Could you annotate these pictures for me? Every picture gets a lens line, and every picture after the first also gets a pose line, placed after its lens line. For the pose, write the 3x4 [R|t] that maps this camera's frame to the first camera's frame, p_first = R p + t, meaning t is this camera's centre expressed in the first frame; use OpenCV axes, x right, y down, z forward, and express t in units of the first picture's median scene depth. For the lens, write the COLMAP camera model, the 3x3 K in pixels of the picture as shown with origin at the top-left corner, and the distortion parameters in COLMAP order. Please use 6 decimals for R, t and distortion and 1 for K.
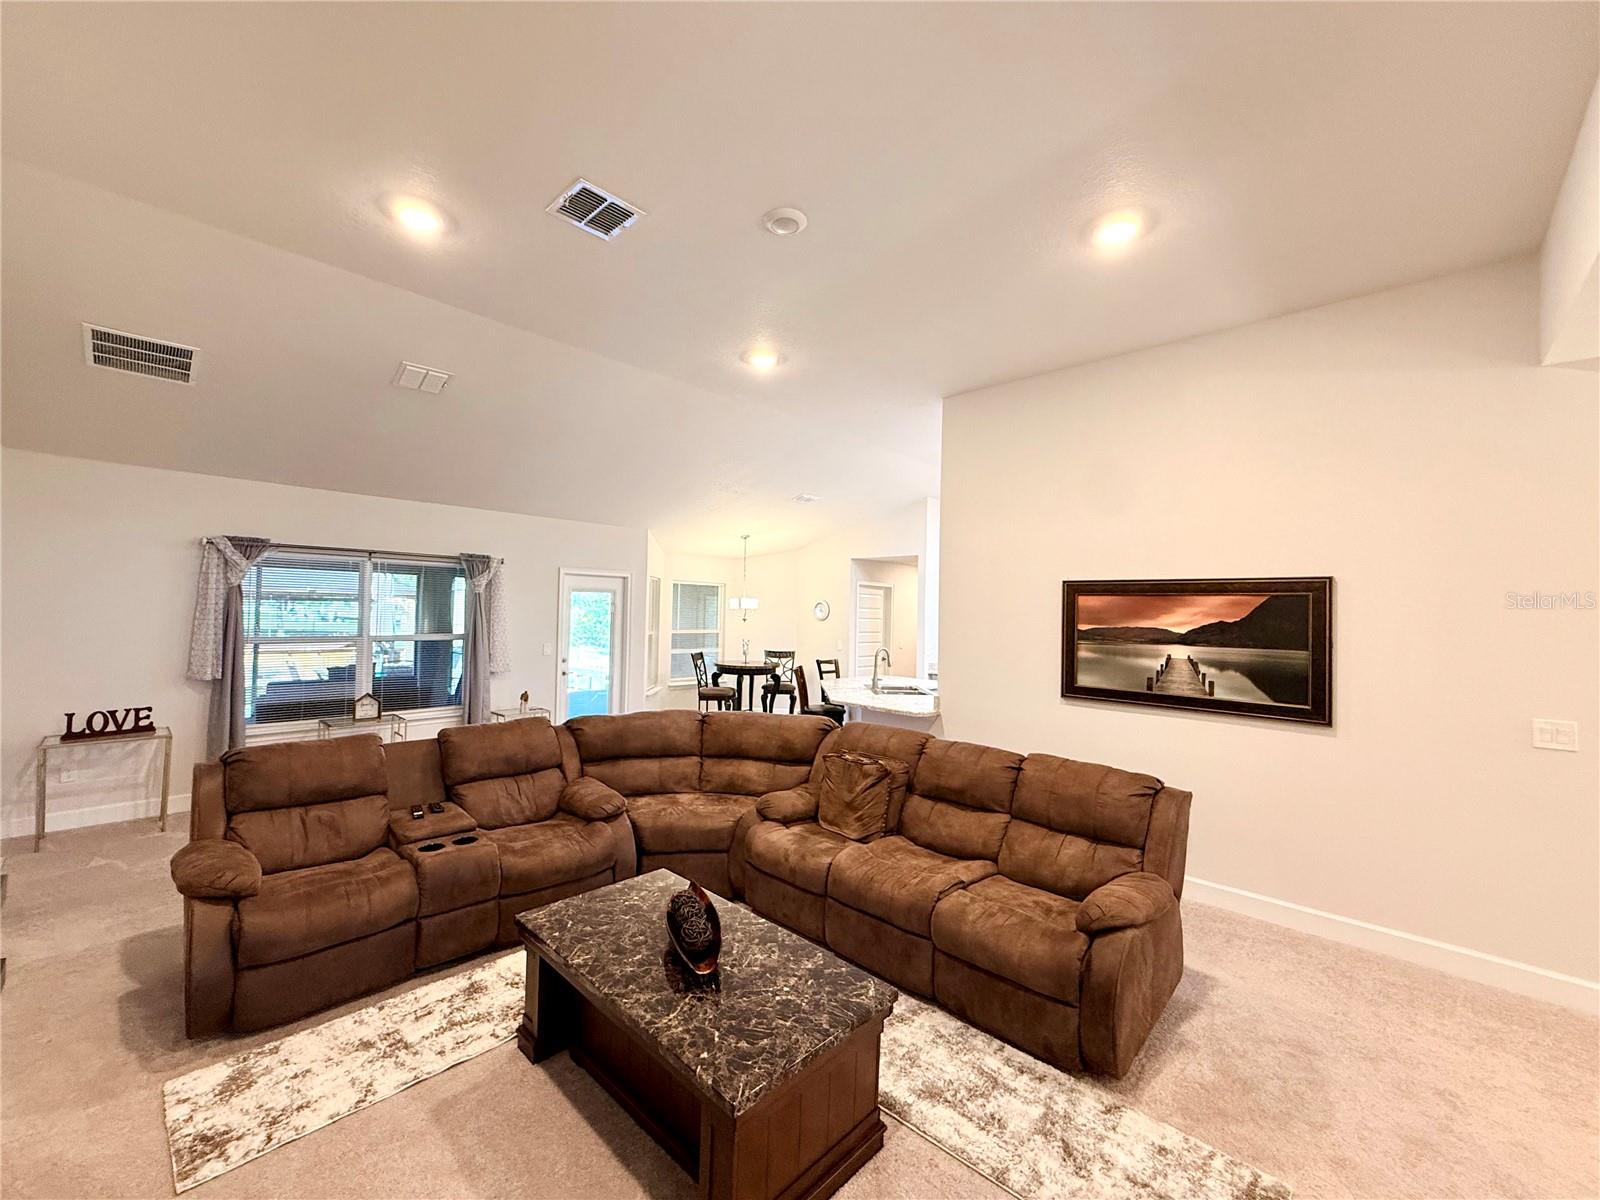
lens RADIAL K [[641.0, 0, 794.7], [0, 641.0, 599.8], [0, 0, 1]] dist [-0.000785, 0.000210]
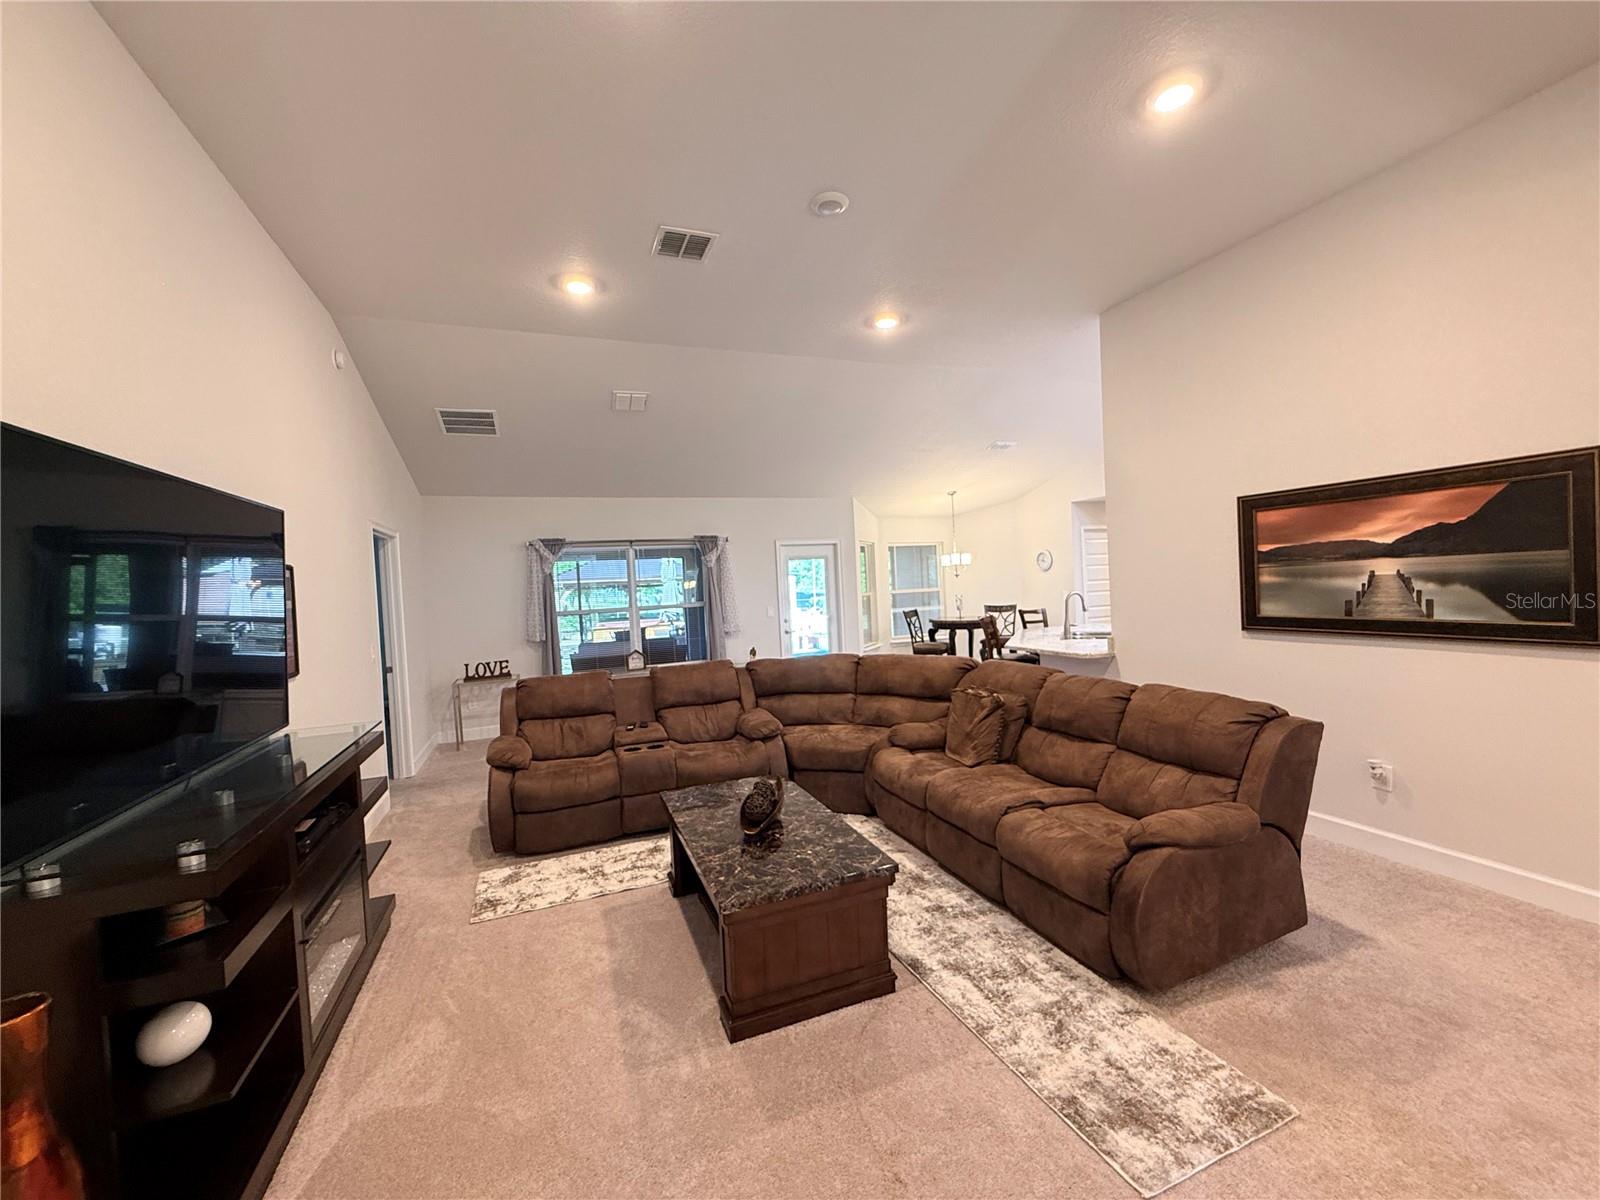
lens RADIAL K [[641.0, 0, 794.2], [0, 641.0, 599.2], [0, 0, 1]] dist [-0.000785, 0.000210]
pose [[0.904626, -0.056486, -0.422446, 0.260113], [0.076989, 0.996531, 0.031615, 0.038696], [0.419195, -0.061123, 0.905836, -0.055938]]
